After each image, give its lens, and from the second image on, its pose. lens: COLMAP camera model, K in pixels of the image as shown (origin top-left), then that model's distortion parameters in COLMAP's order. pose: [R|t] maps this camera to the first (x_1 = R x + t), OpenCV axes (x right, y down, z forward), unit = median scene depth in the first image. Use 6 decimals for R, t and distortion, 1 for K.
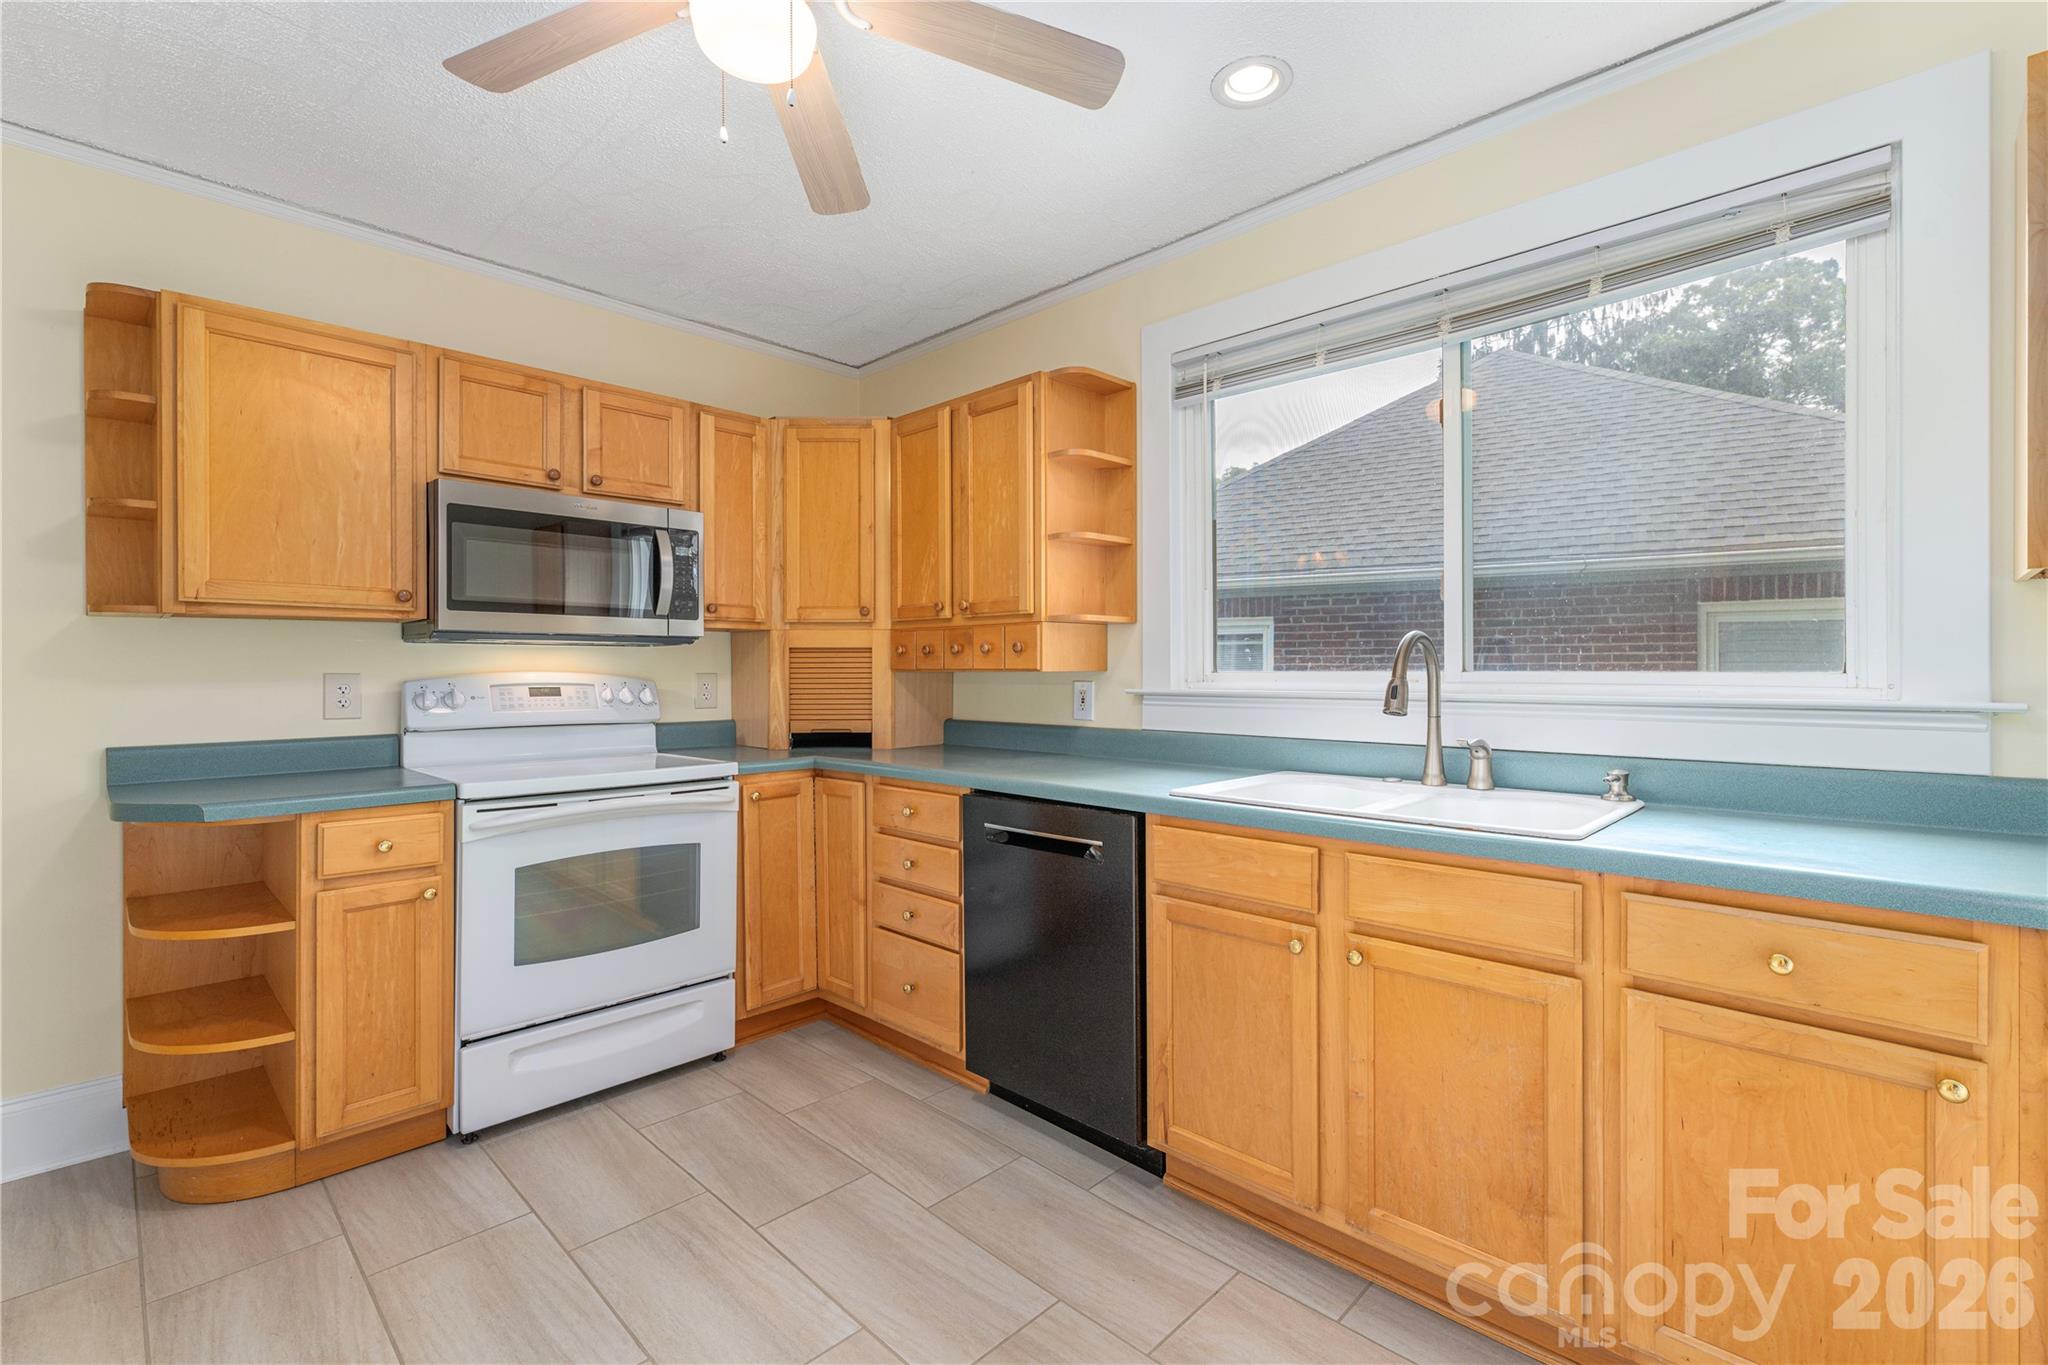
lens RADIAL K [[930.8, 0, 1019.9], [0, 930.8, 662.4], [0, 0, 1]] dist [-0.003632, -0.000619]
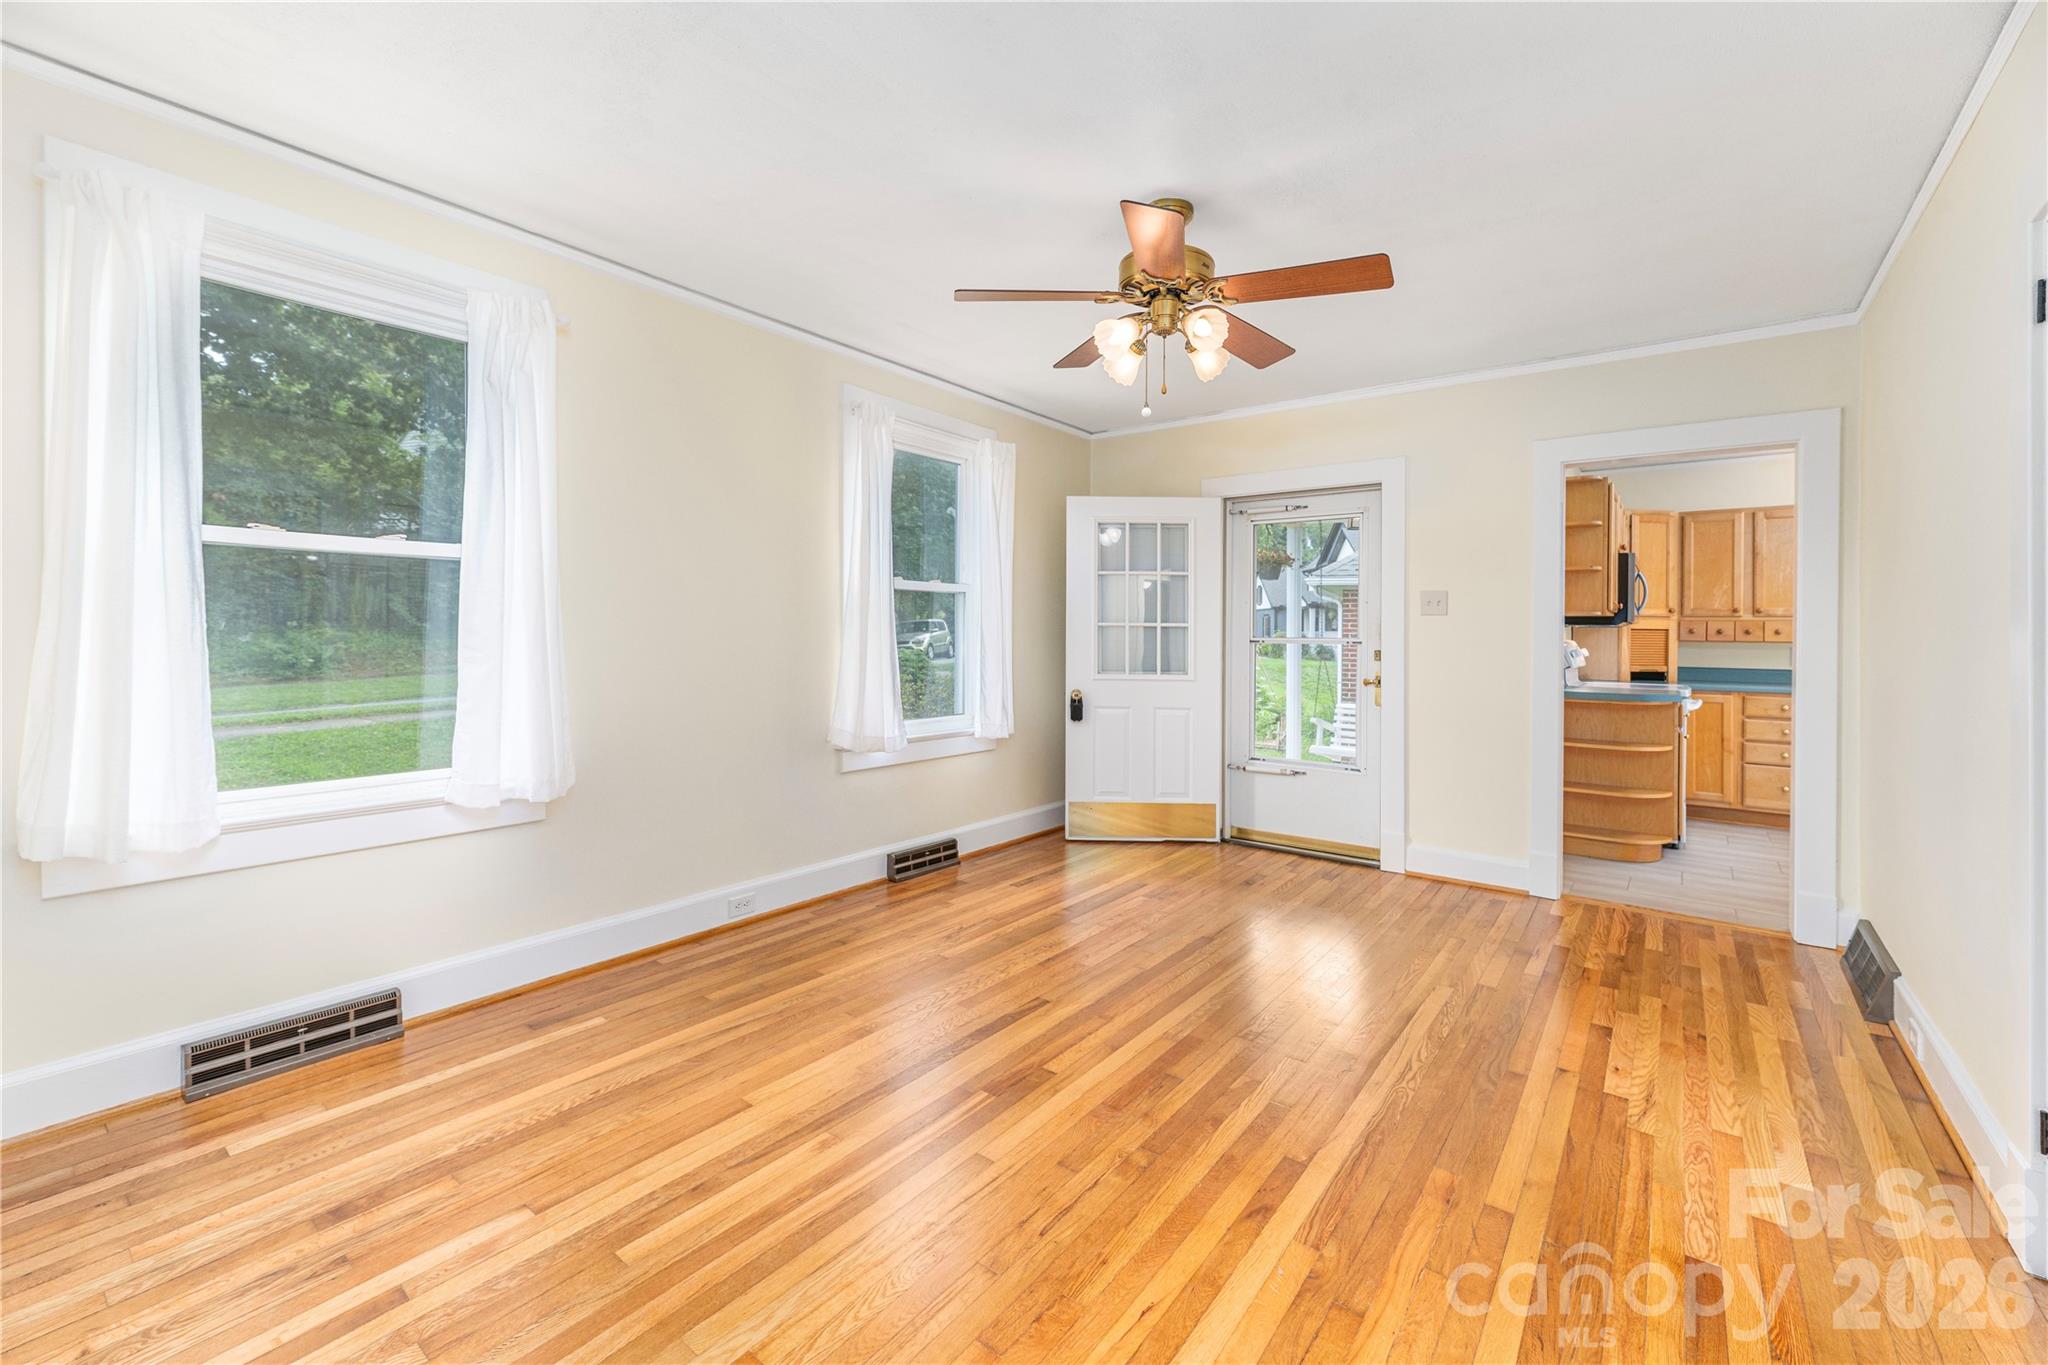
lens RADIAL K [[841.2, 0, 1014.9], [0, 841.2, 629.3], [0, 0, 1]] dist [0.008402, -0.000202]
pose [[0.994081, 0.016097, 0.107439, -2.205942], [-0.016606, 0.999855, 0.003852, 0.000971], [-0.107361, -0.005613, 0.994204, -0.803940]]
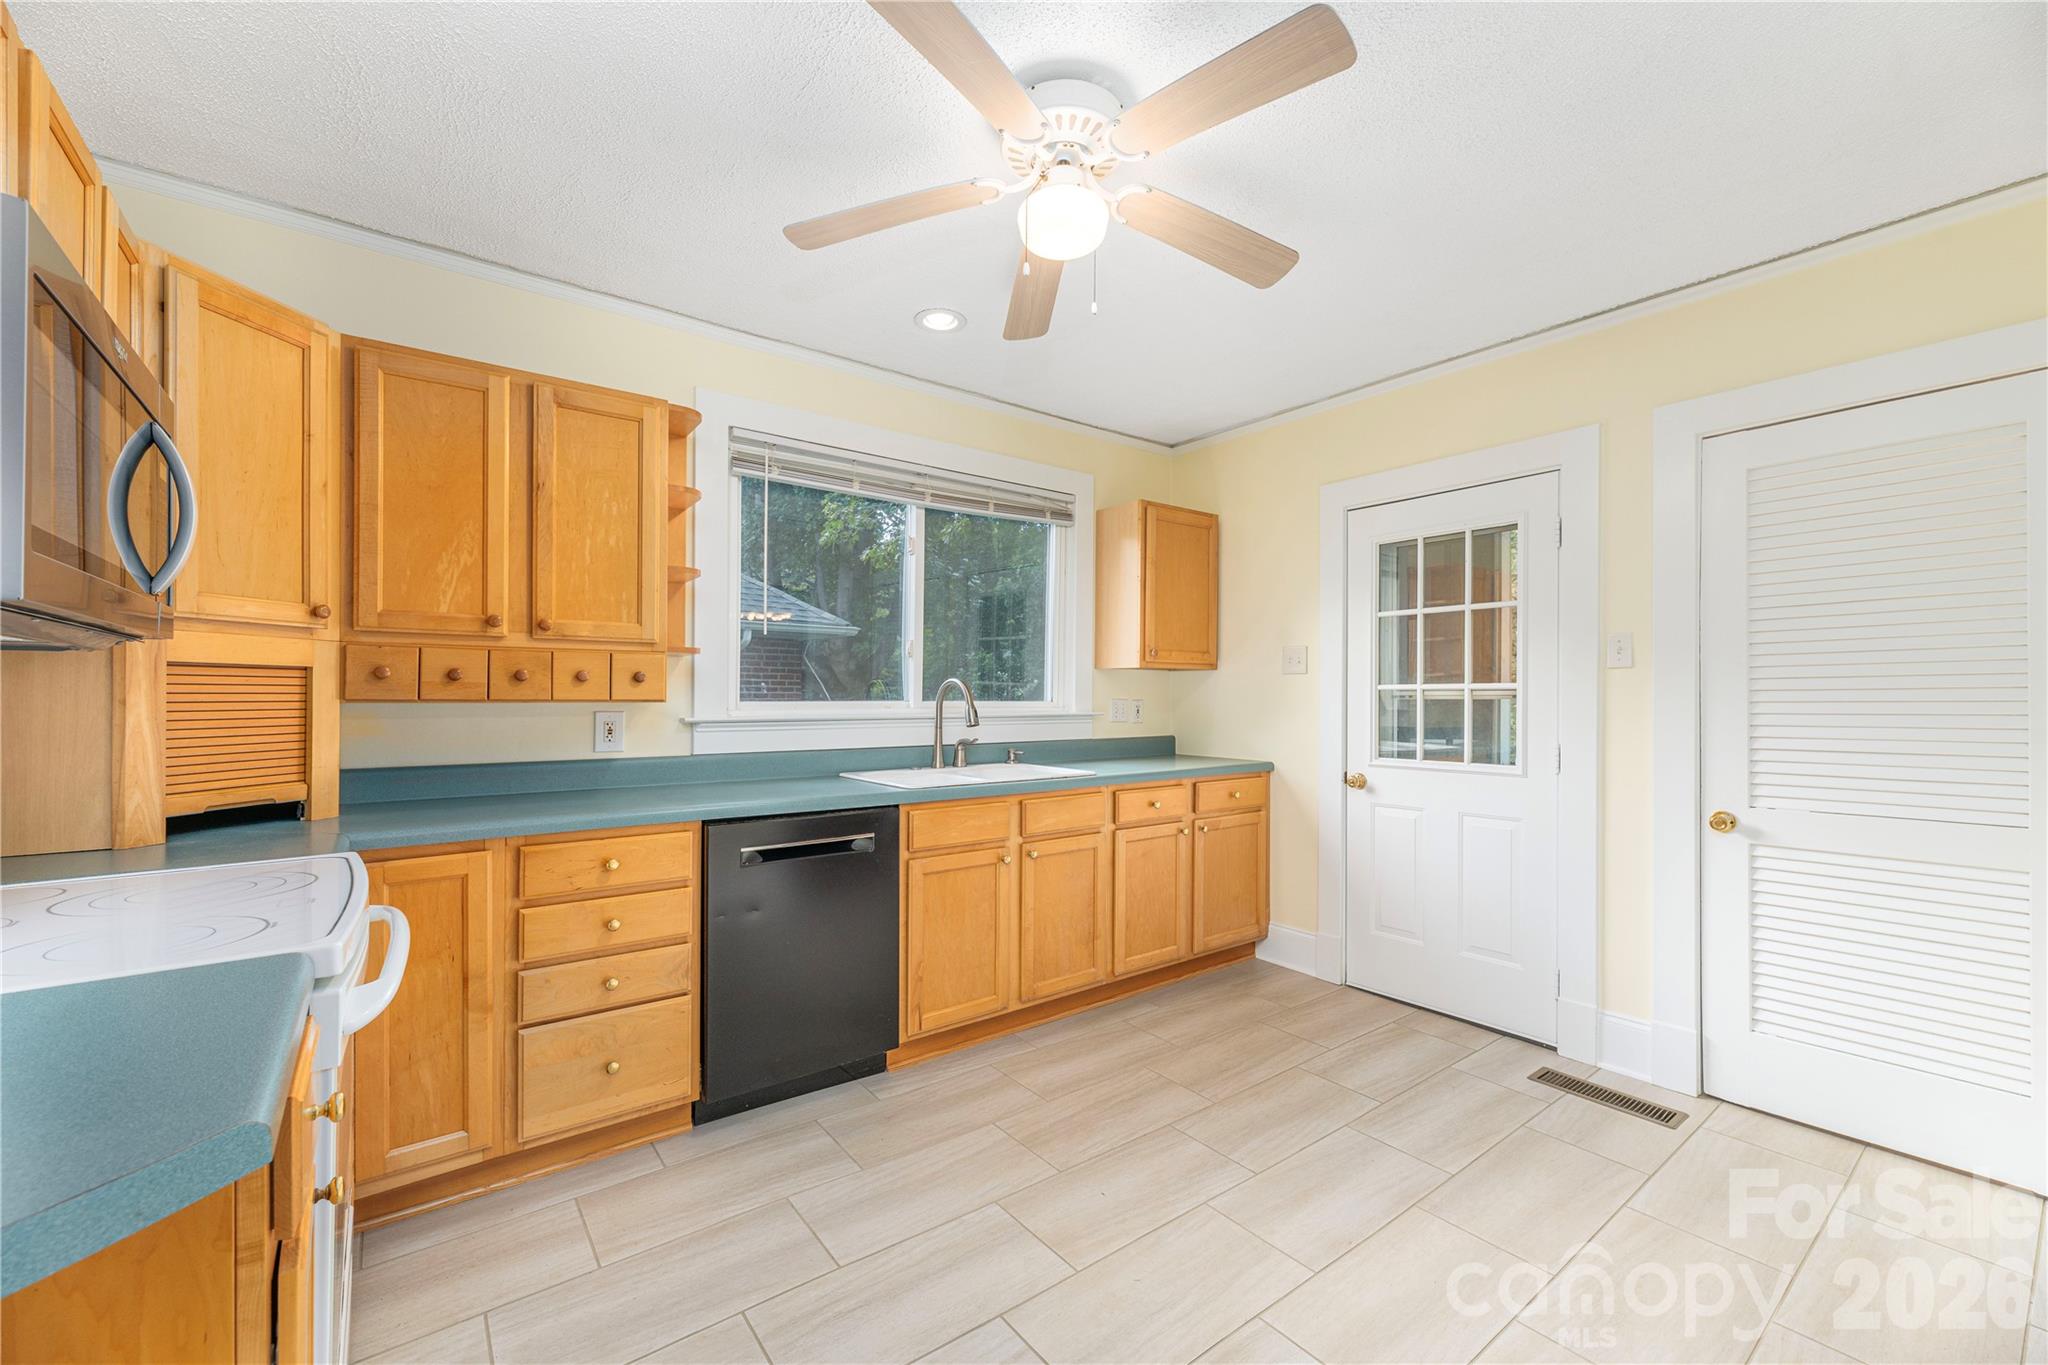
lens RADIAL K [[841.2, 0, 1054.9], [0, 841.2, 690.4], [0, 0, 1]] dist [0.008402, -0.000202]
pose [[0.108248, 0.010873, 0.994064, -0.894190], [-0.011063, 0.999891, -0.009732, 0.001390], [-0.994062, -0.009944, 0.108356, 0.523430]]
